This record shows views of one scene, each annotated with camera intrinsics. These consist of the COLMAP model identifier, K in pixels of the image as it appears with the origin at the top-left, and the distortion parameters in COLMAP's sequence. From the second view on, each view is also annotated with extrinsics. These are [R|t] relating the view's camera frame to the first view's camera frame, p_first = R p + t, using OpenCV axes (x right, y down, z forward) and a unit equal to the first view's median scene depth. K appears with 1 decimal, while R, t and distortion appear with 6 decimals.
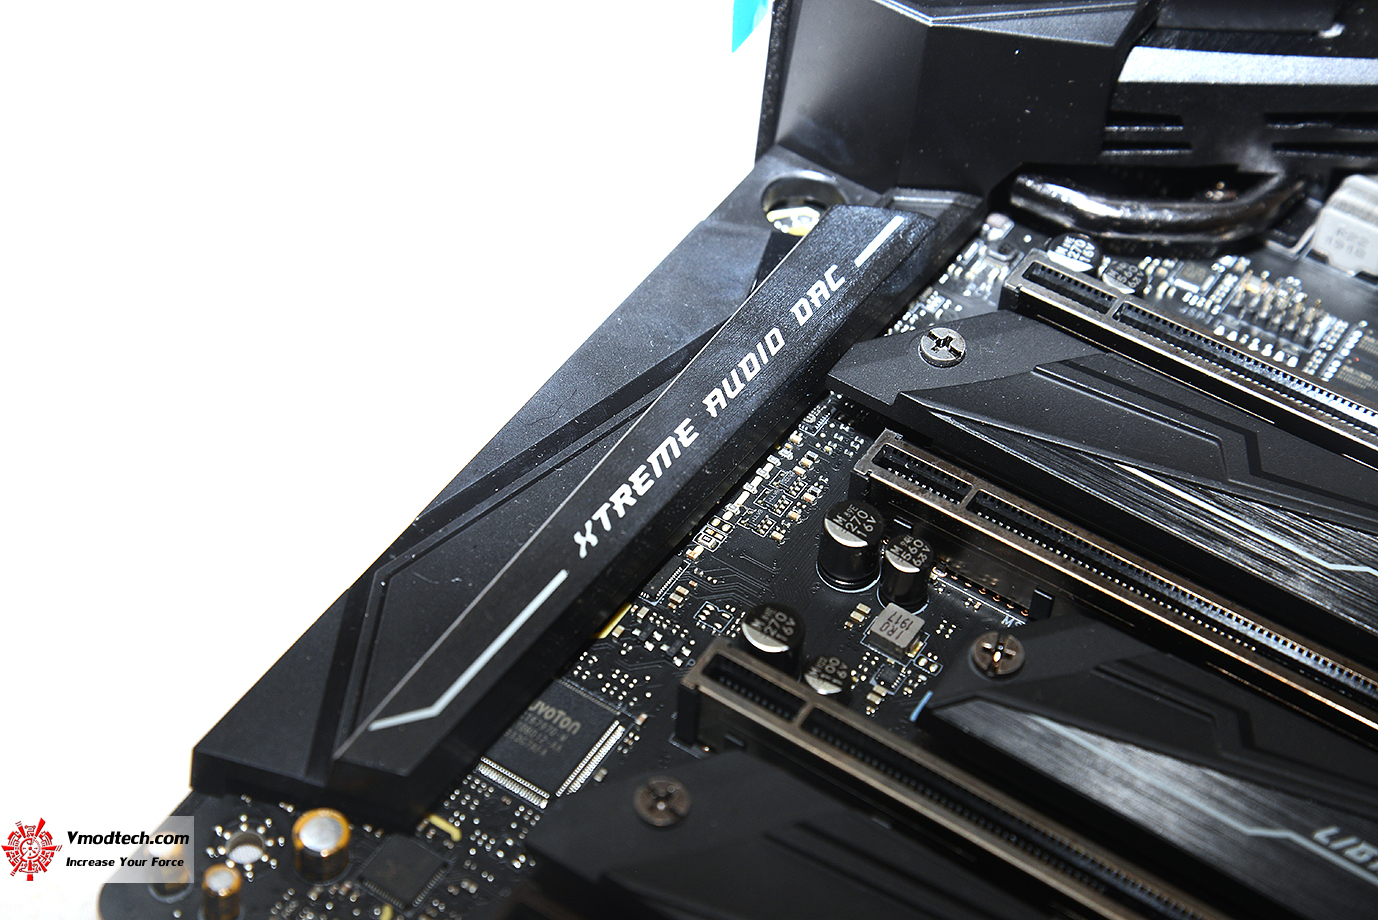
lens RADIAL K [[2676.4, 0, 682.1], [0, 2676.4, 450.6], [0, 0, 1]] dist [0.352208, 0.000000]
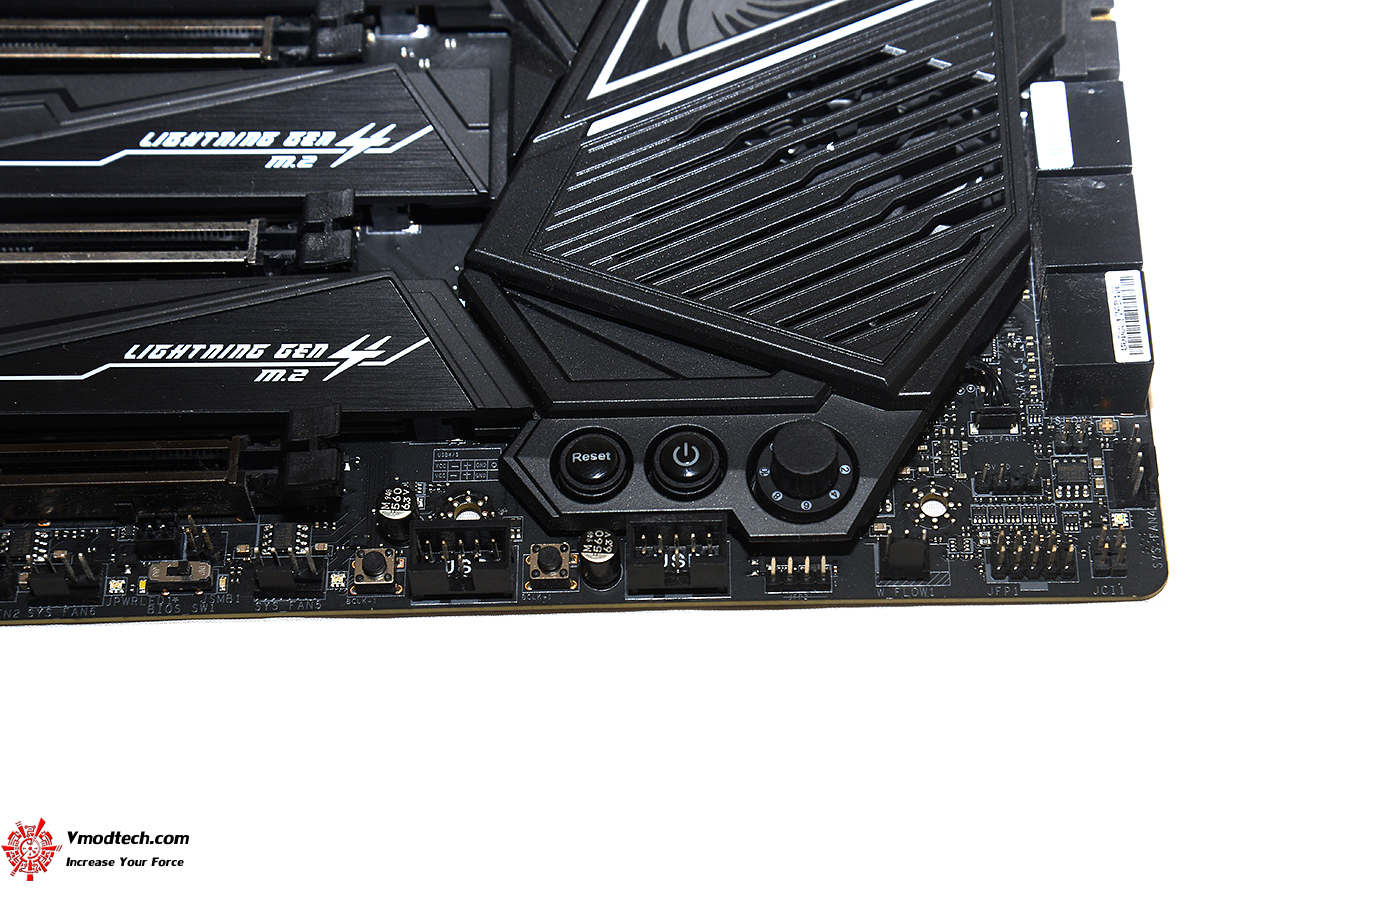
lens RADIAL K [[2676.4, 0, 709.3], [0, 2676.4, 472.0], [0, 0, 1]] dist [0.352208, 0.000000]
pose [[0.833070, -0.511624, 0.210321, 0.079958], [0.458114, 0.851209, 0.256074, 0.050285], [-0.310041, -0.116977, 0.943499, -0.426299]]
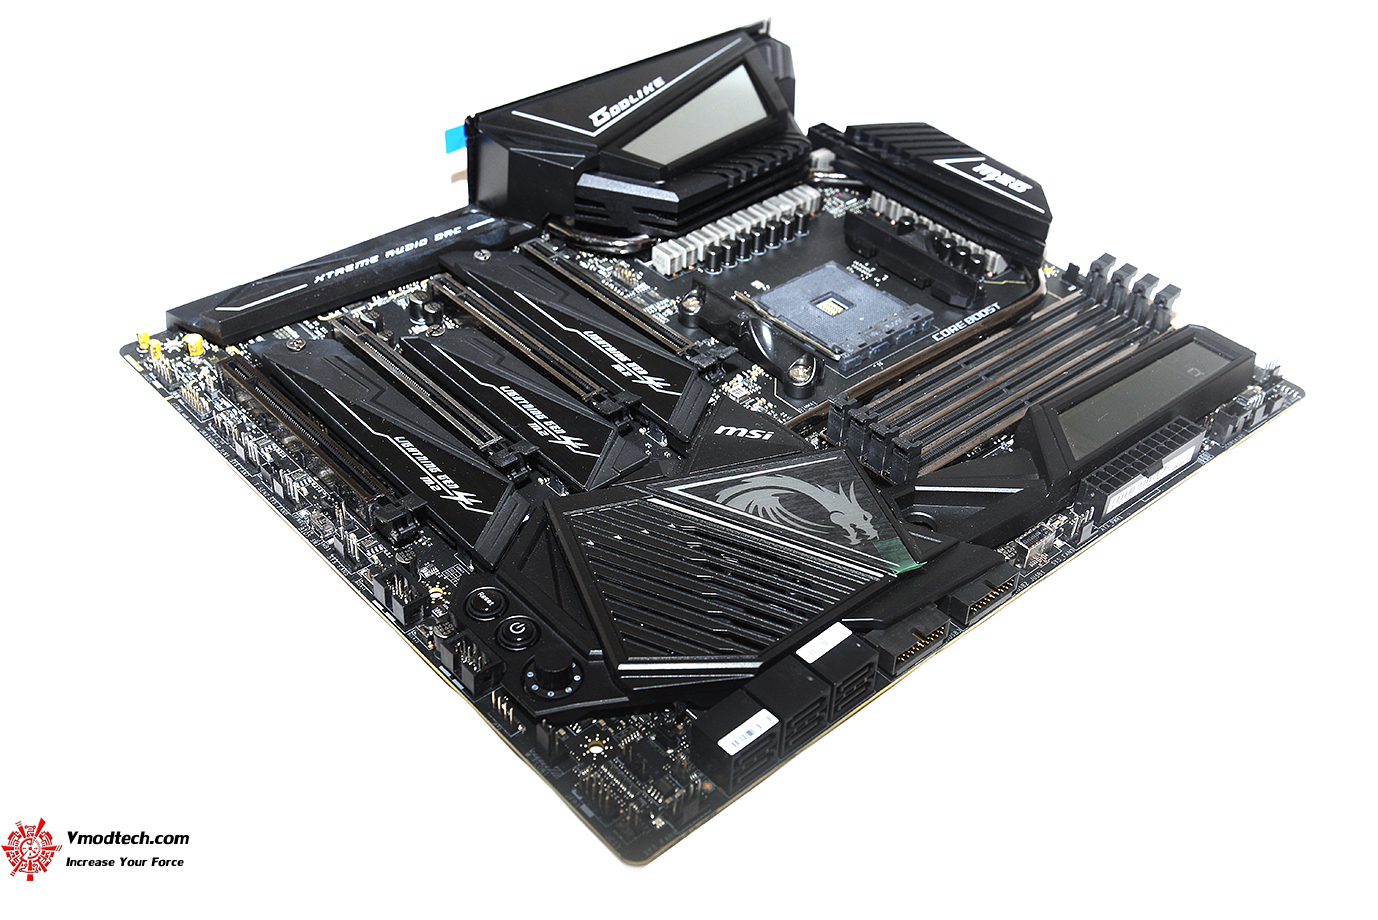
lens RADIAL K [[1508.1, 0, 690.4], [0, 1508.1, 464.9], [0, 0, 1]] dist [0.012552, 0.000000]
pose [[0.963514, 0.163963, -0.211560, 0.692730], [-0.197901, 0.968578, -0.150640, 0.375793], [0.180213, 0.187012, 0.965686, -0.436674]]
